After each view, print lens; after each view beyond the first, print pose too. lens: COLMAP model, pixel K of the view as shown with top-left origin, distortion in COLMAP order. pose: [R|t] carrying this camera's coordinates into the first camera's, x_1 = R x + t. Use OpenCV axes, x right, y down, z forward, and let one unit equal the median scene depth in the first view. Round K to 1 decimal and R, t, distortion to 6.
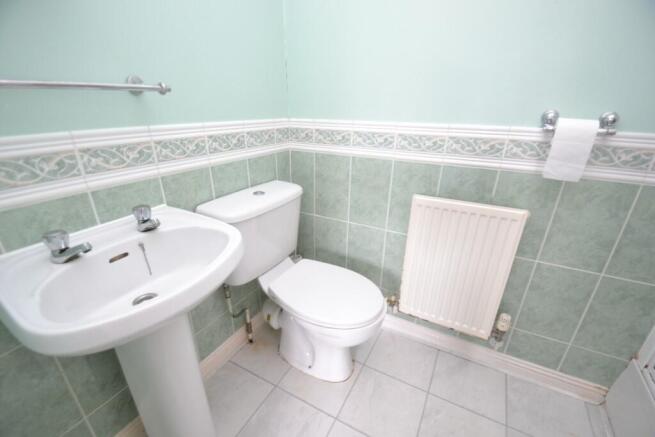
lens RADIAL K [[292.4, 0, 326.2], [0, 292.4, 225.9], [0, 0, 1]] dist [0.001964, -0.013945]
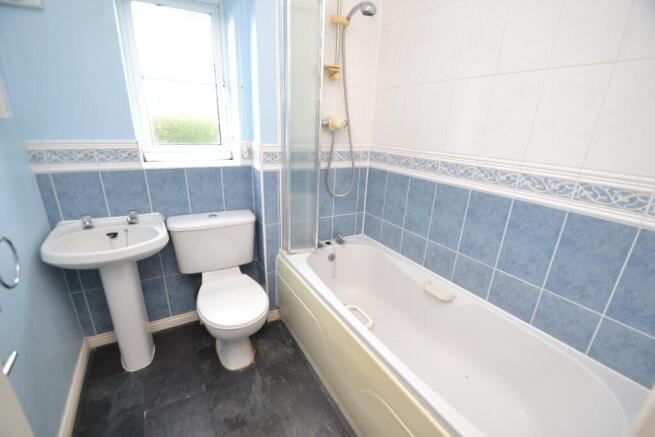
lens RADIAL K [[272.0, 0, 327.5], [0, 272.0, 218.5], [0, 0, 1]] dist [-0.040266, 0.000017]
pose [[0.871017, 0.185626, -0.454833, 0.300690], [-0.230904, 0.971910, -0.045533, 0.066299], [0.433605, 0.144683, 0.889412, -0.154032]]
